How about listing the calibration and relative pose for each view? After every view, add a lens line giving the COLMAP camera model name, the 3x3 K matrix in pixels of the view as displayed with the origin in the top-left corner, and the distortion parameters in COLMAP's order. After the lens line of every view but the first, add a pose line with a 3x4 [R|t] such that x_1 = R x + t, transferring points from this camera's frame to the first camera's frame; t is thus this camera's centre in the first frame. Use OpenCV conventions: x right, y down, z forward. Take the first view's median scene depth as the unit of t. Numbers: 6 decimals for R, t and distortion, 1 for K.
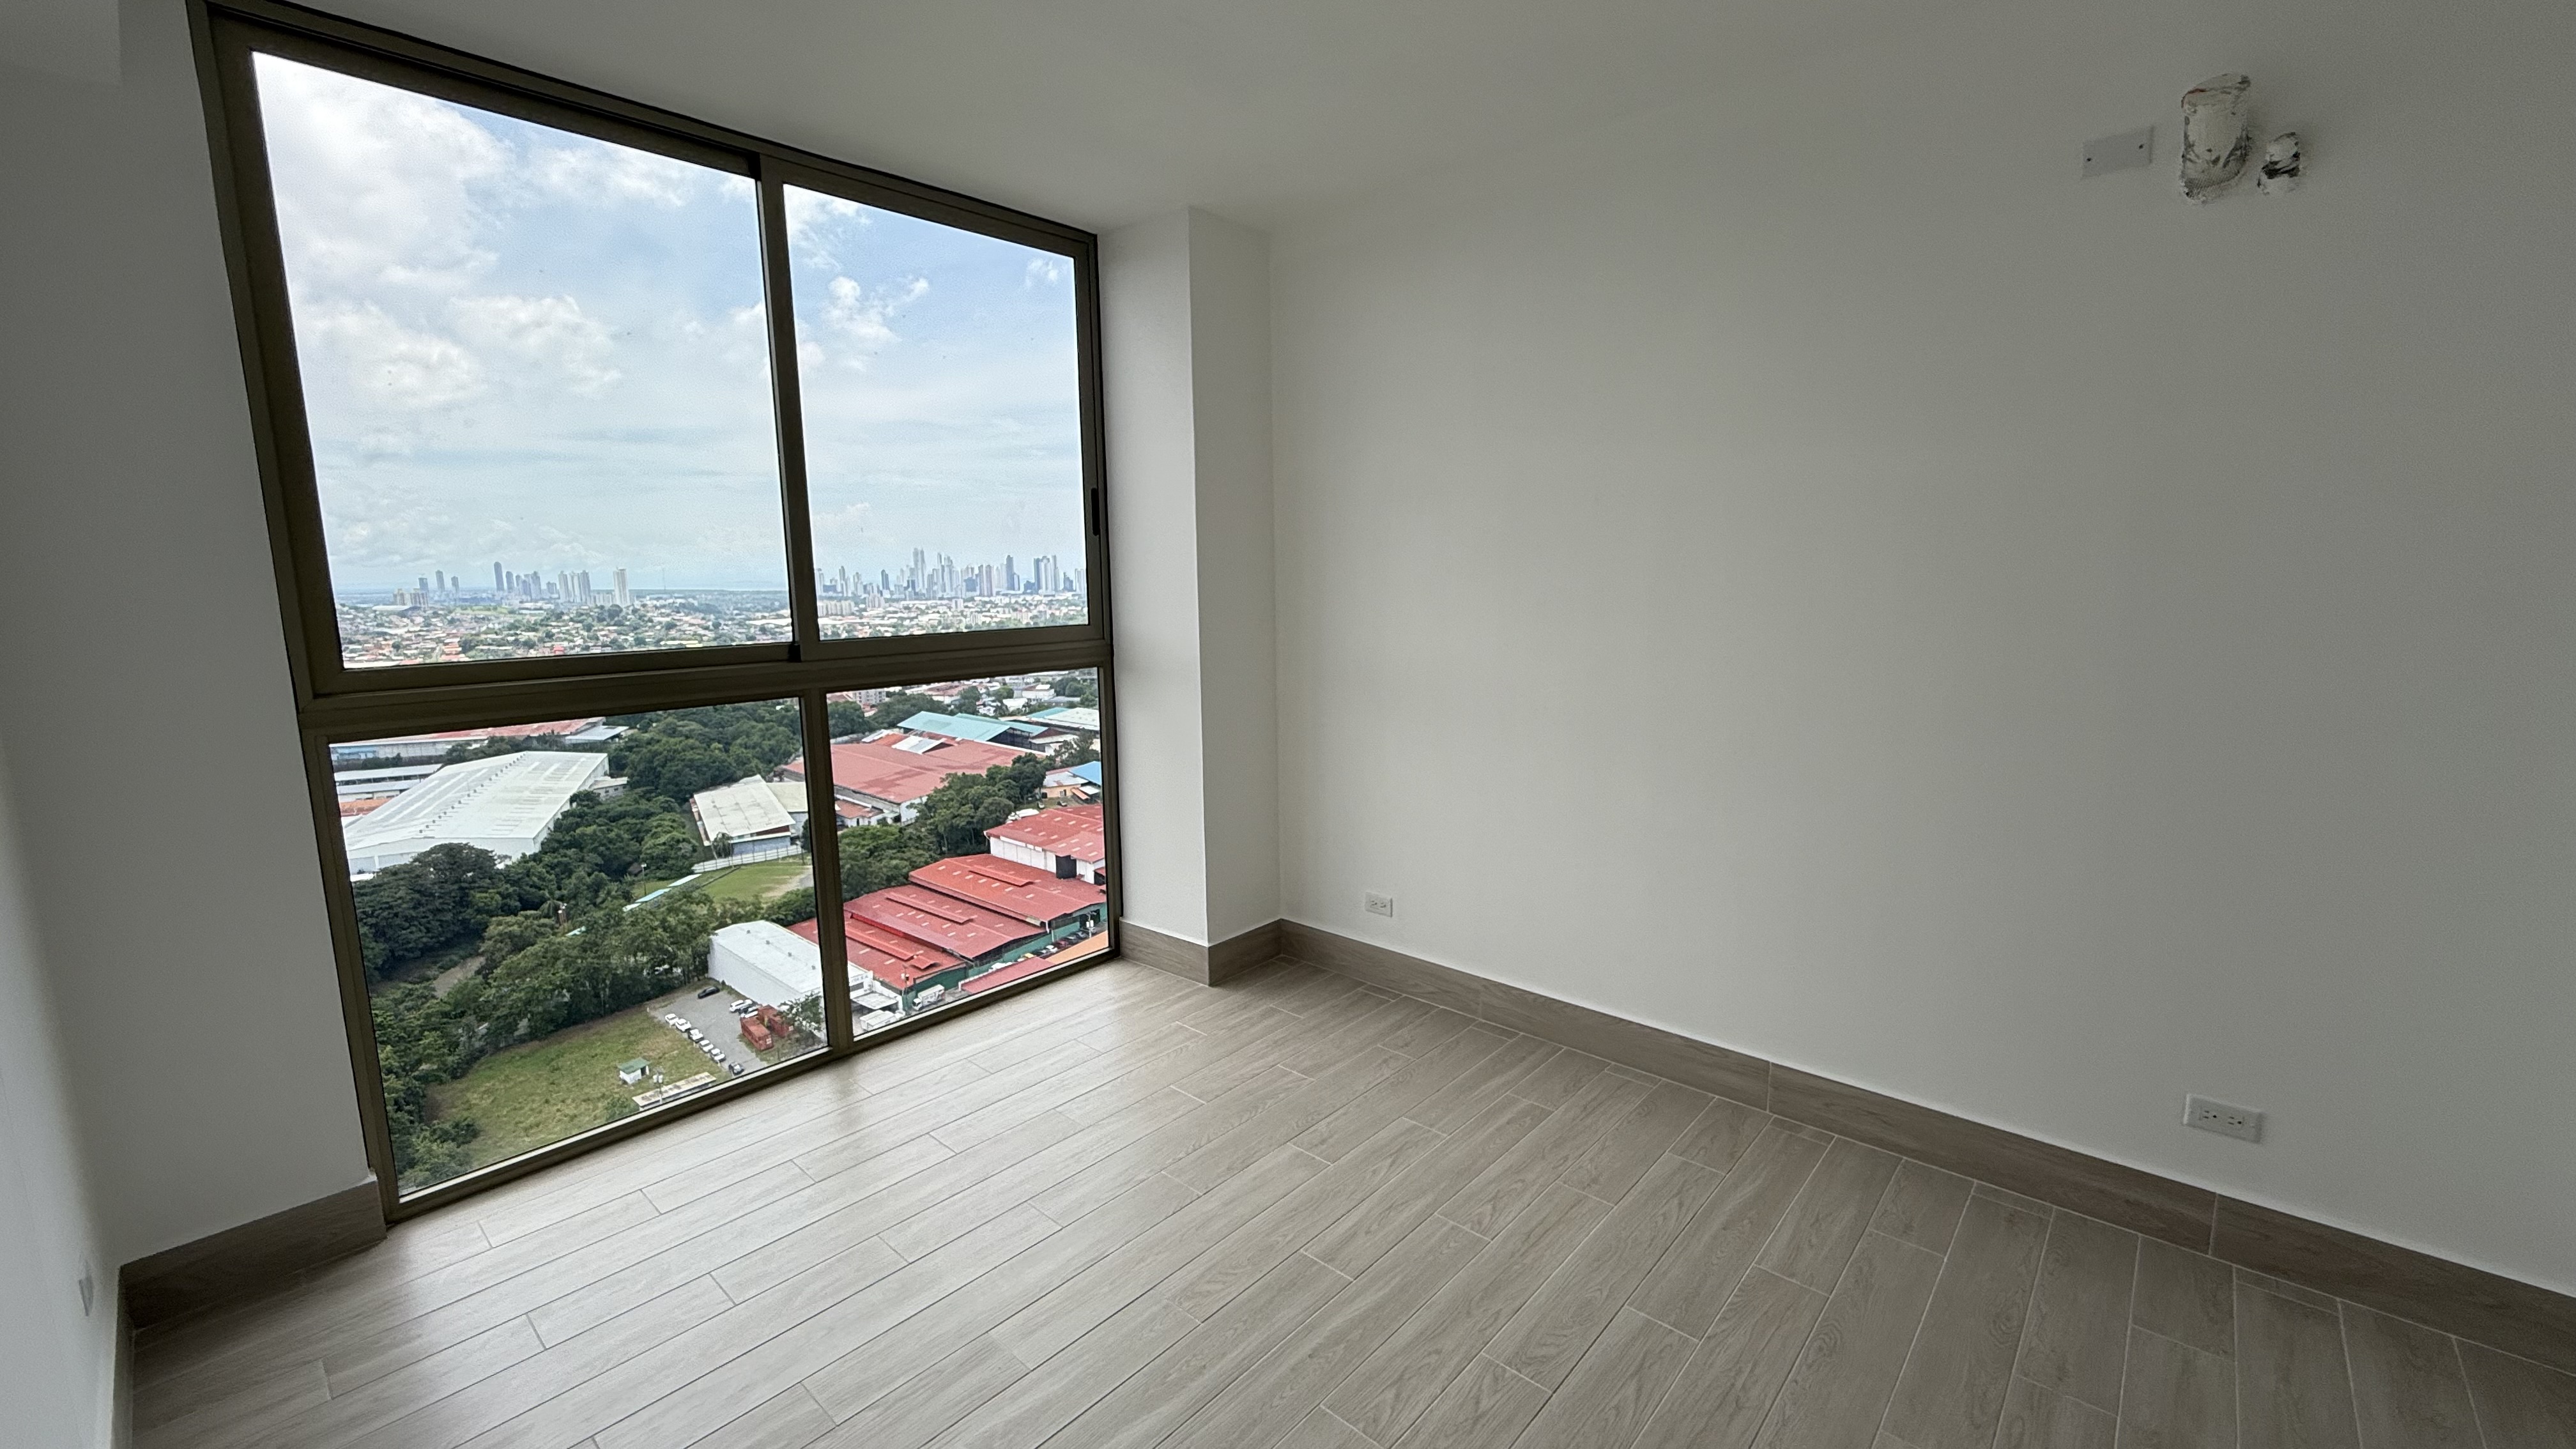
lens RADIAL K [[1030.9, 0, 1277.7], [0, 1030.9, 720.9], [0, 0, 1]] dist [0.009406, 0.000952]
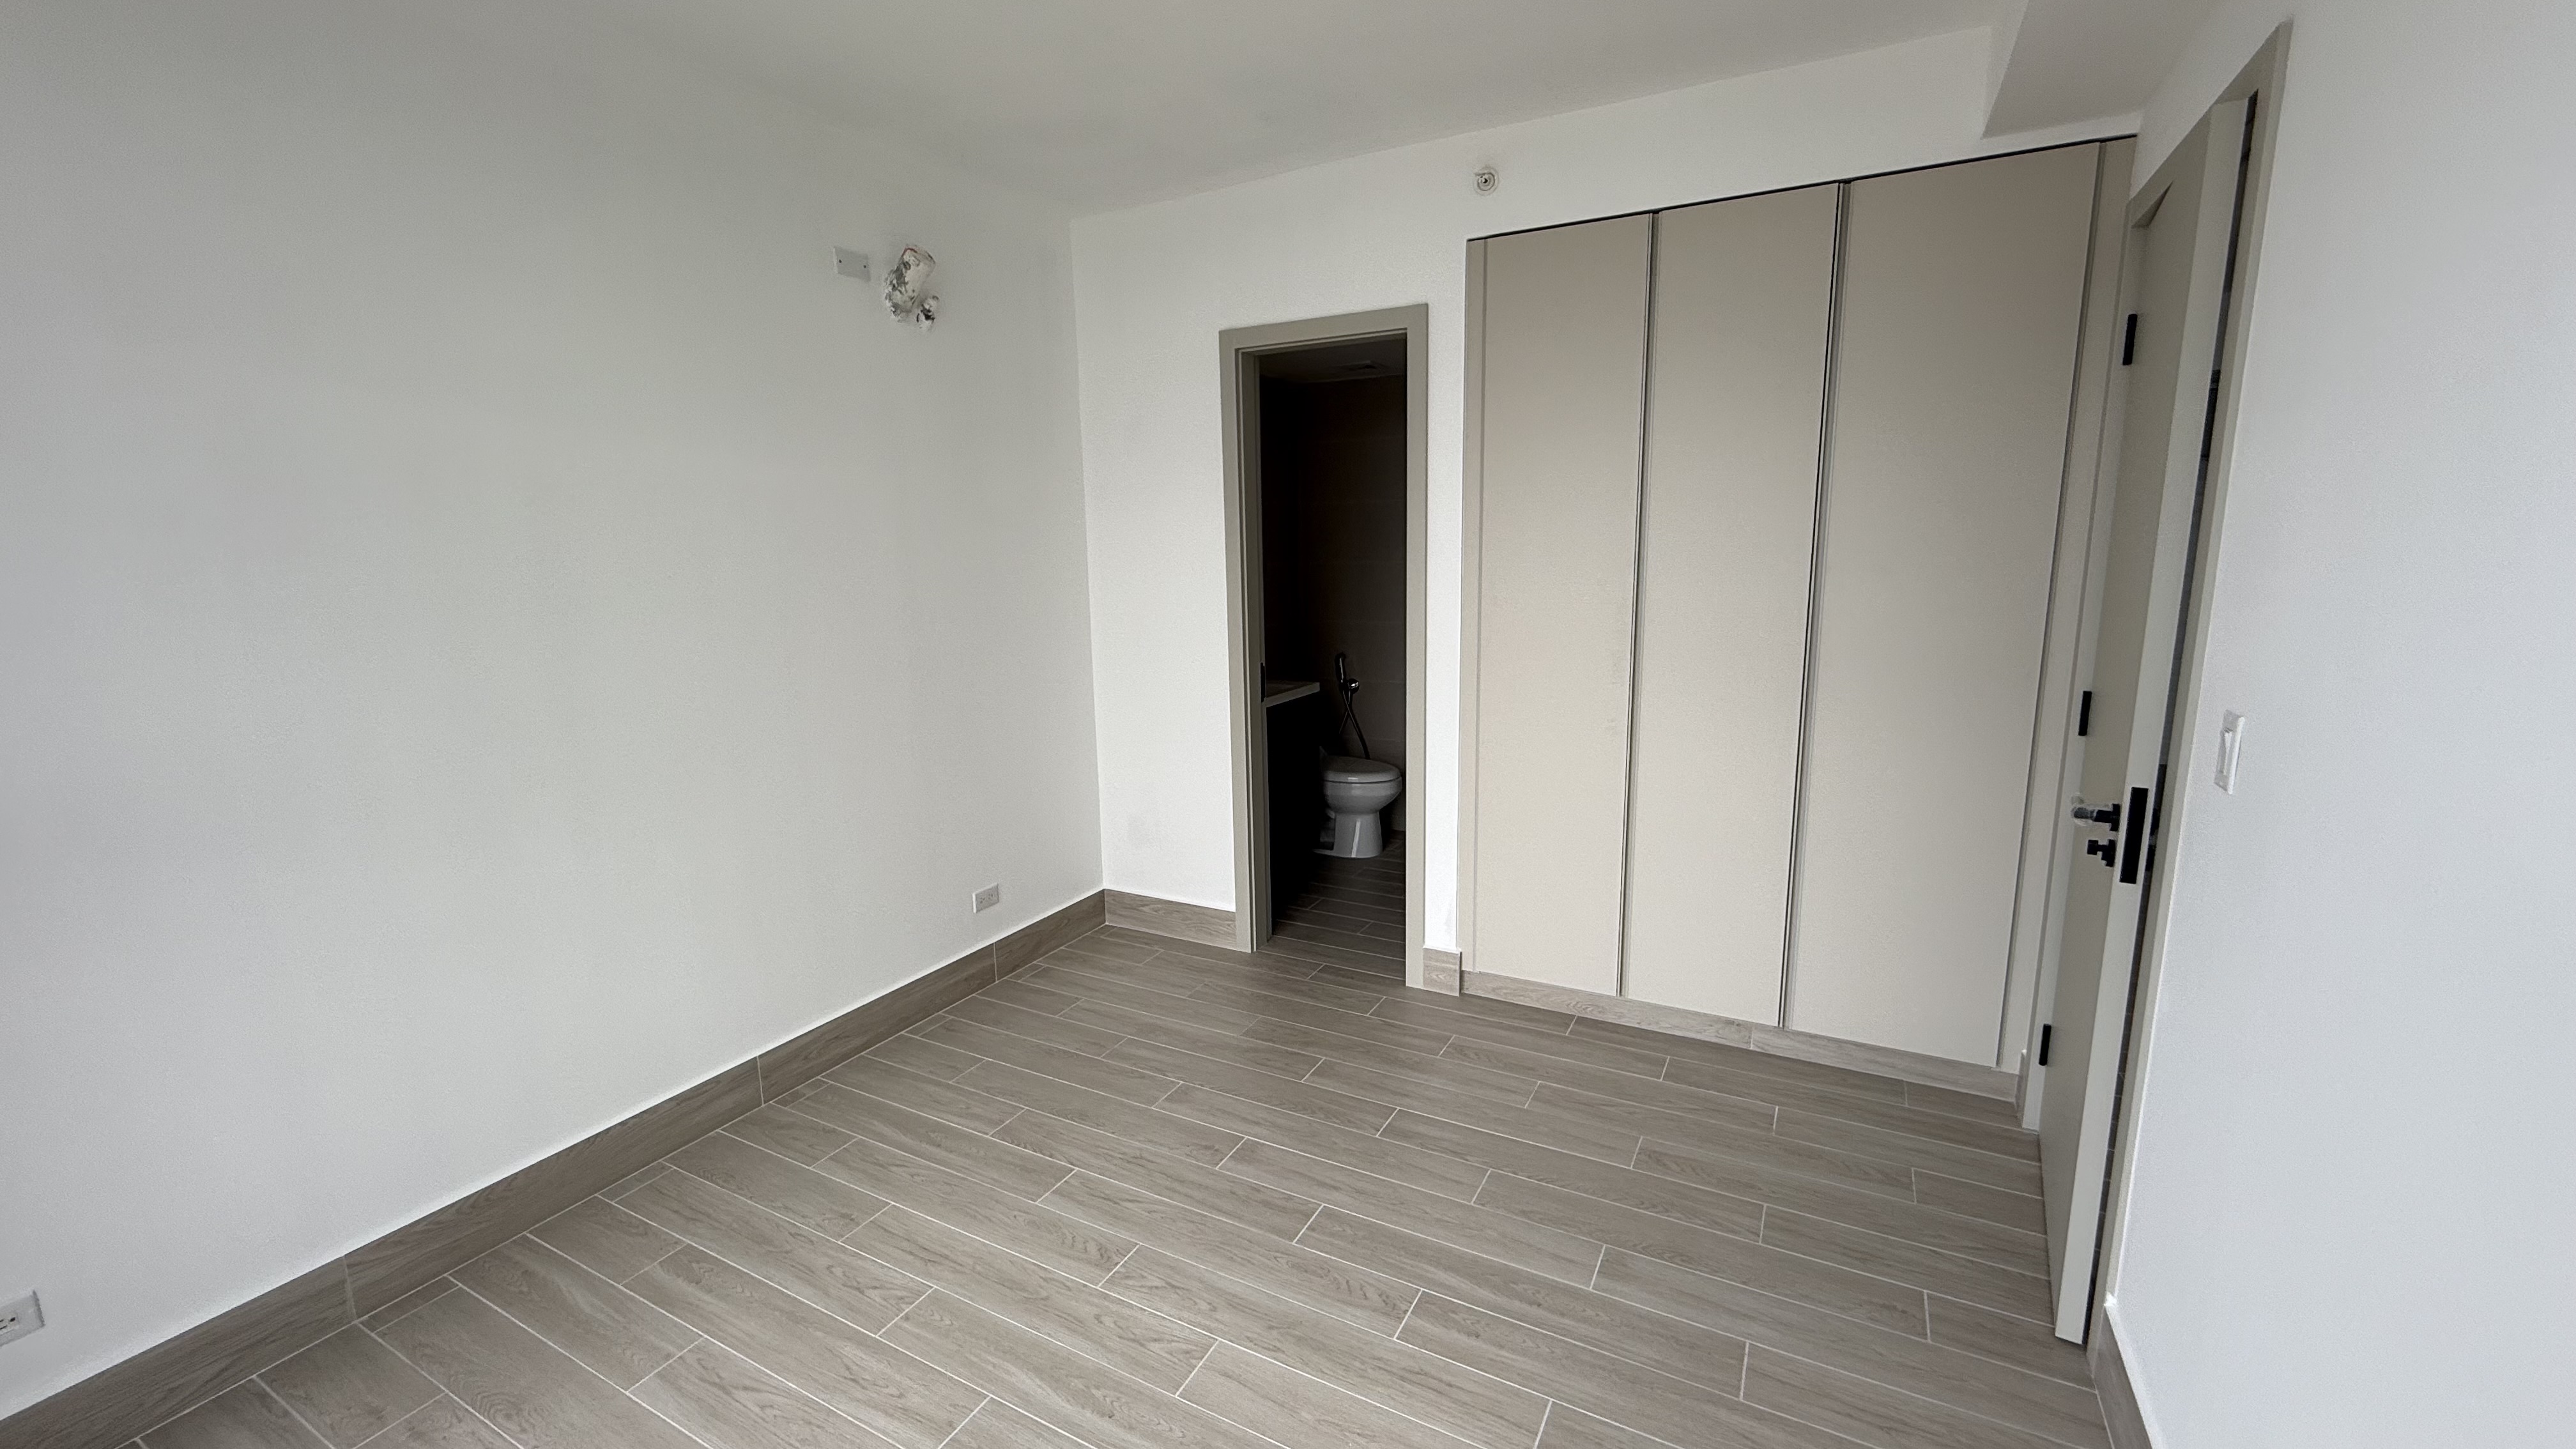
lens RADIAL K [[1030.9, 0, 1279.3], [0, 1030.9, 720.3], [0, 0, 1]] dist [0.009406, 0.000952]
pose [[-0.231933, -0.145629, 0.961769, -0.628959], [0.166768, 0.968137, 0.186810, -0.101161], [-0.958330, 0.203720, -0.200257, 0.726109]]
